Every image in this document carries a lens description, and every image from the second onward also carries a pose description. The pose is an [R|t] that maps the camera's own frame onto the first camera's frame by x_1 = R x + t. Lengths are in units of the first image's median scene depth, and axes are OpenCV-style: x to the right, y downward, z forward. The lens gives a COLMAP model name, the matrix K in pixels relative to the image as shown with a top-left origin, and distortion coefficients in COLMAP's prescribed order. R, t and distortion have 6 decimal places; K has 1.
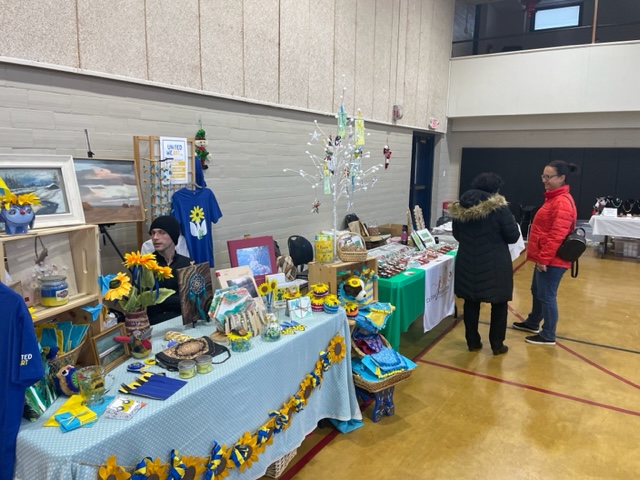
lens RADIAL K [[482.7, 0, 320.0], [0, 482.7, 240.0], [0, 0, 1]] dist [0.096529, -0.120726]
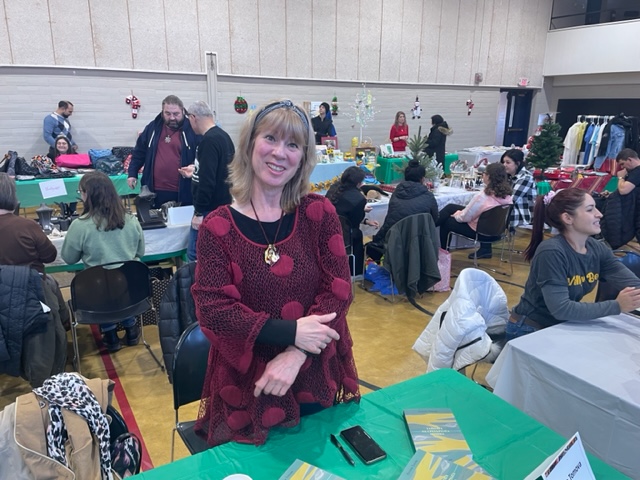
lens RADIAL K [[482.7, 0, 320.0], [0, 482.7, 240.0], [0, 0, 1]] dist [0.096529, -0.120726]
pose [[0.907309, 0.103370, -0.407559, 0.389160], [-0.064239, 0.992008, 0.108594, 0.108738], [0.415528, -0.072347, 0.906699, -0.640643]]
